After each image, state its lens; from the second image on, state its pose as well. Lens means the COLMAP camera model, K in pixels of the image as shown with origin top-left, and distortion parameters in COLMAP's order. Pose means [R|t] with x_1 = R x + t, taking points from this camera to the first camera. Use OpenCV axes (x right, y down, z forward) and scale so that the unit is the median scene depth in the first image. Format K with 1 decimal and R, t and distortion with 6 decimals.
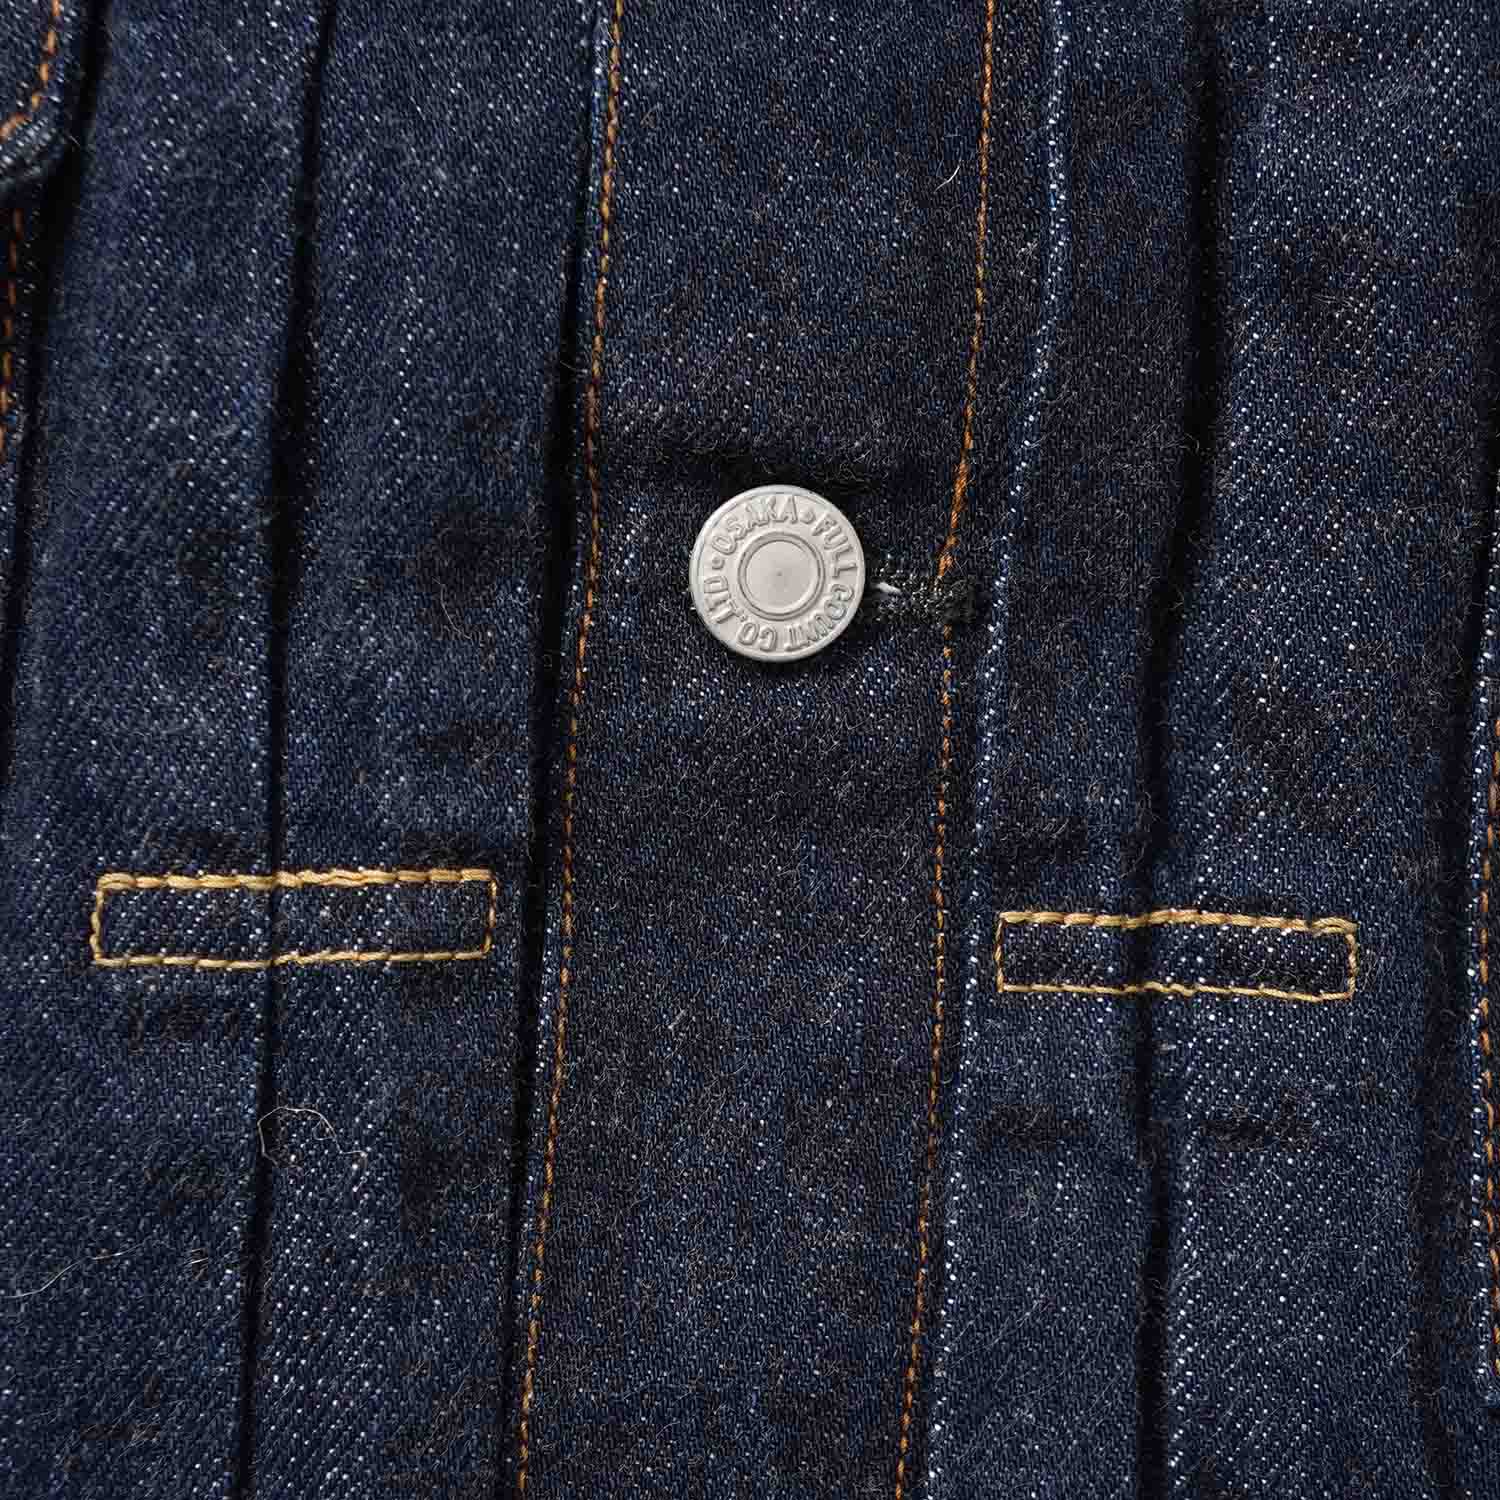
lens RADIAL K [[2923.9, 0, 750.6], [0, 2923.9, 771.1], [0, 0, 1]] dist [0.059432, -0.183755]
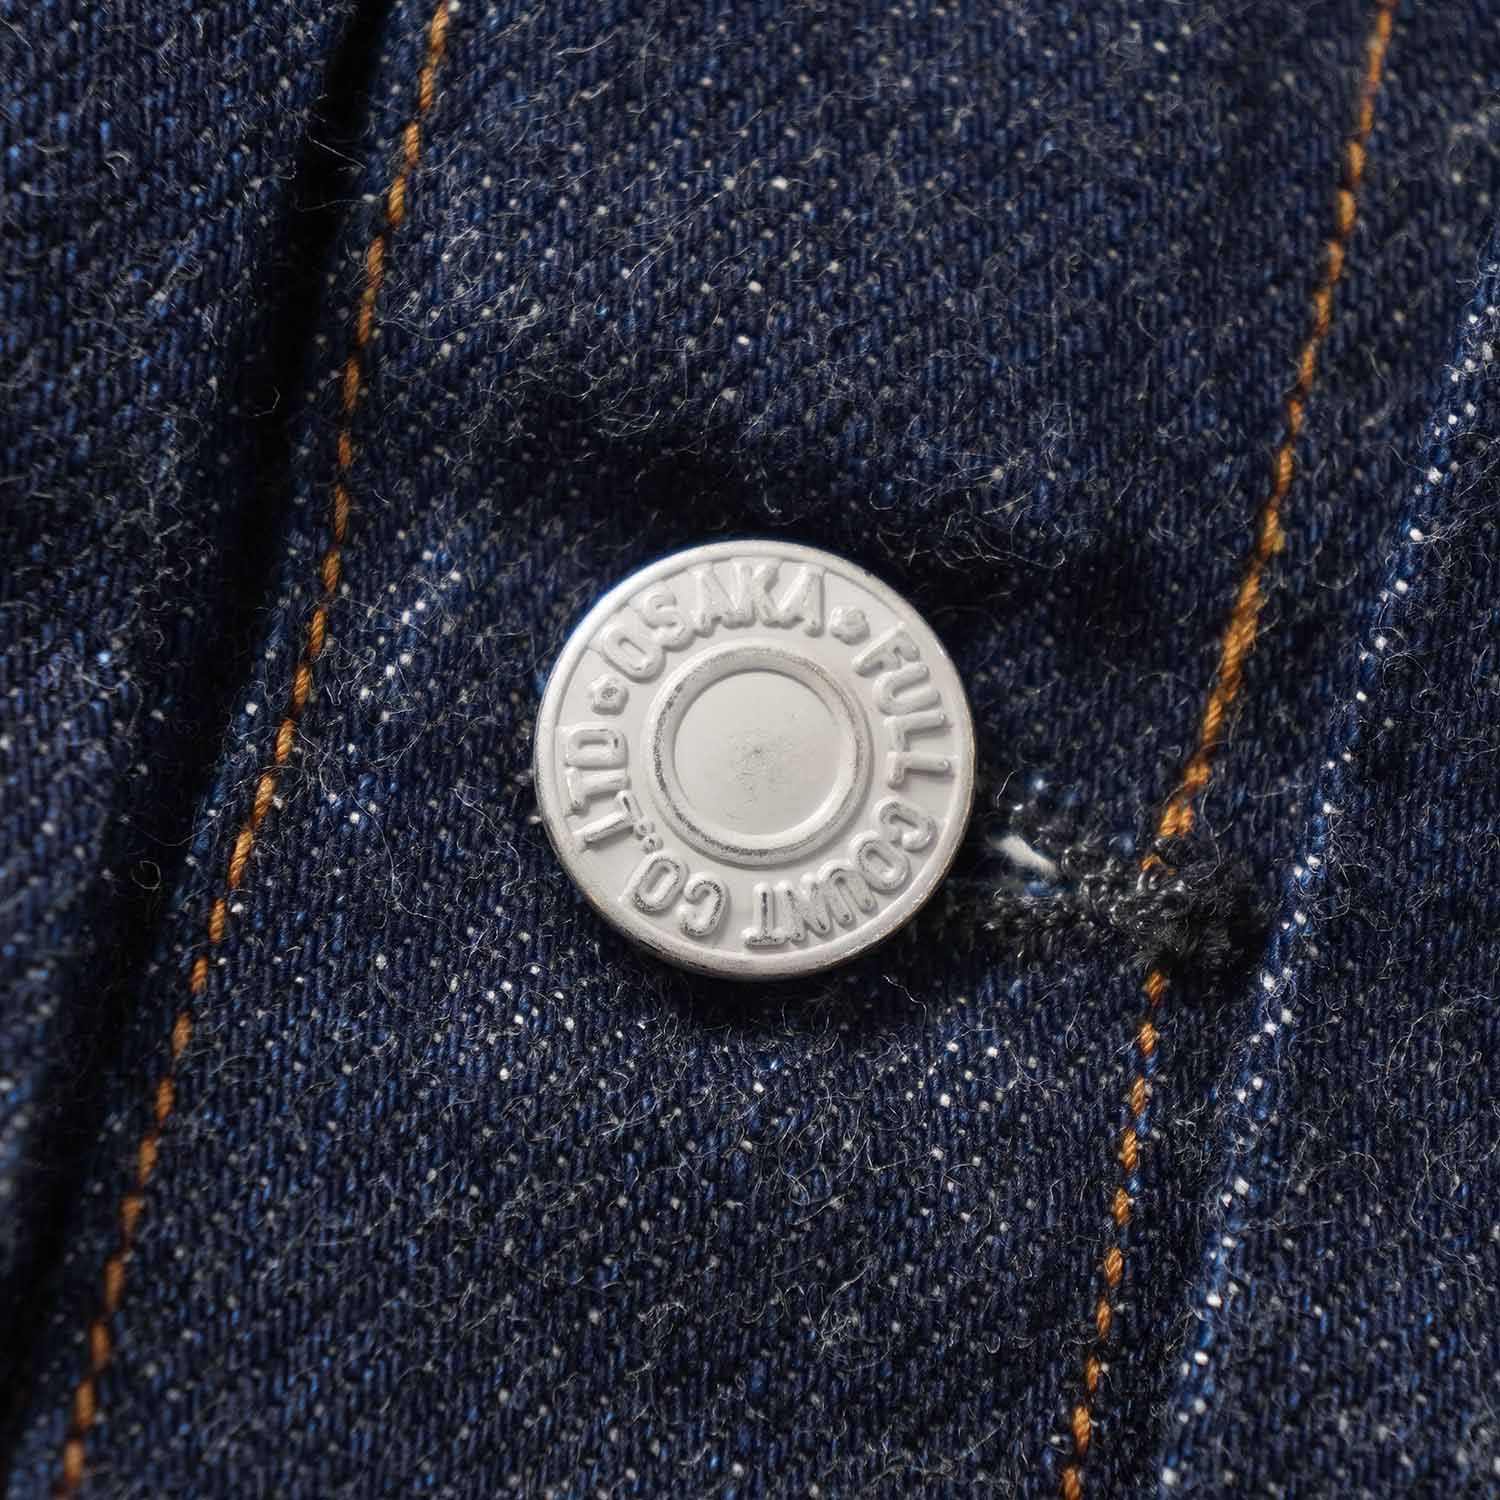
lens RADIAL K [[5133.7, 0, 750.0], [0, 5133.7, 750.0], [0, 0, 1]] dist [0.206213, 0.557156]
pose [[0.986549, 0.148547, -0.068229, 0.056784], [-0.162034, 0.943799, -0.288077, 0.135462], [0.021602, 0.295257, 0.955174, 0.327829]]
